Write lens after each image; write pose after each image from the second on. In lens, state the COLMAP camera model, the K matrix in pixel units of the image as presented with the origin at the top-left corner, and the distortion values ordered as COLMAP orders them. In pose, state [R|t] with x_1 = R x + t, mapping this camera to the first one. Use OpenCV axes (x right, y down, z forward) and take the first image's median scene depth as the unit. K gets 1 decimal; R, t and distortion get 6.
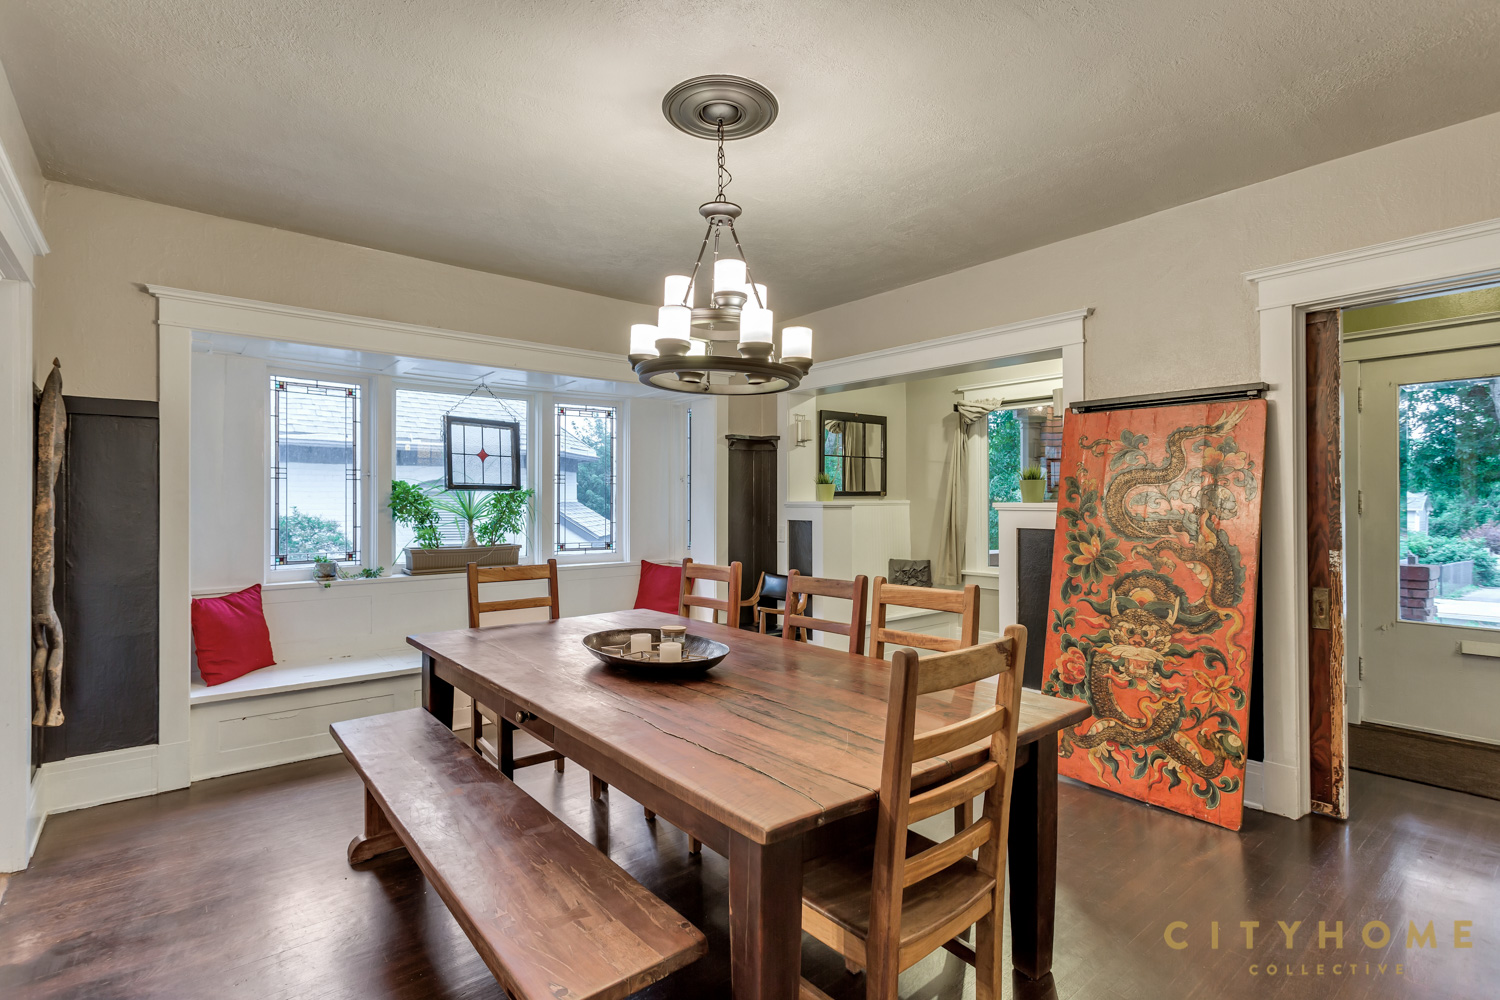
lens RADIAL K [[699.6, 0, 750.0], [0, 699.6, 500.0], [0, 0, 1]] dist [-0.000853, -0.000103]
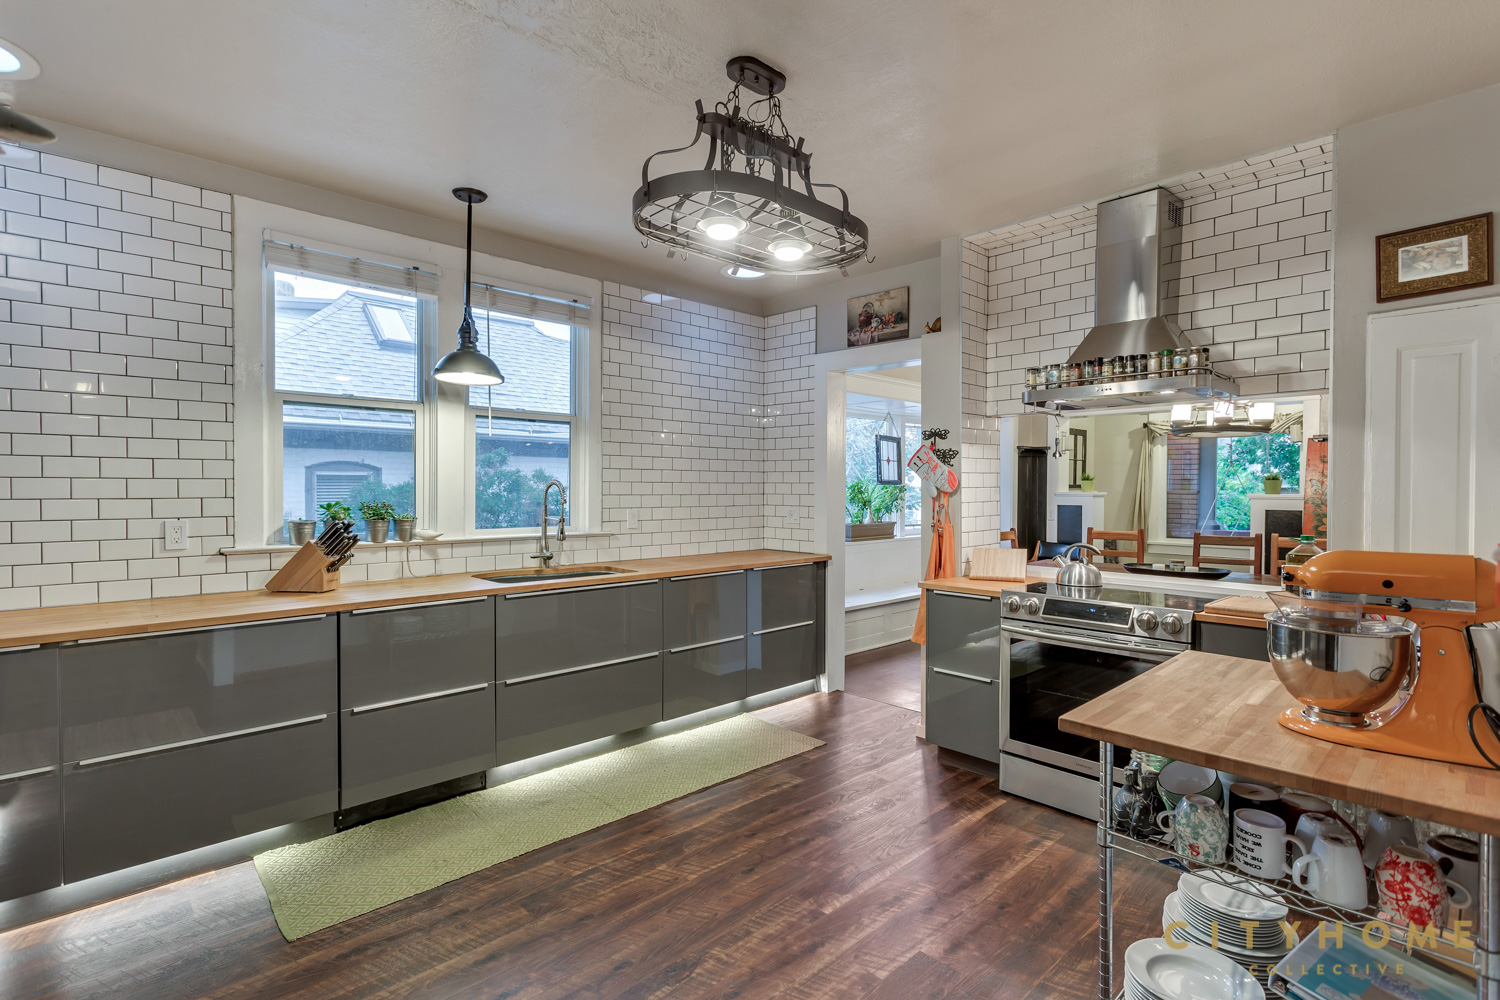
lens RADIAL K [[719.9, 0, 750.0], [0, 719.9, 500.0], [0, 0, 1]] dist [0.000743, 0.000062]
pose [[0.998256, 0.006360, 0.058683, -0.656699], [-0.007481, 0.999793, 0.018899, -0.006730], [-0.058551, -0.019305, 0.998098, -0.432568]]
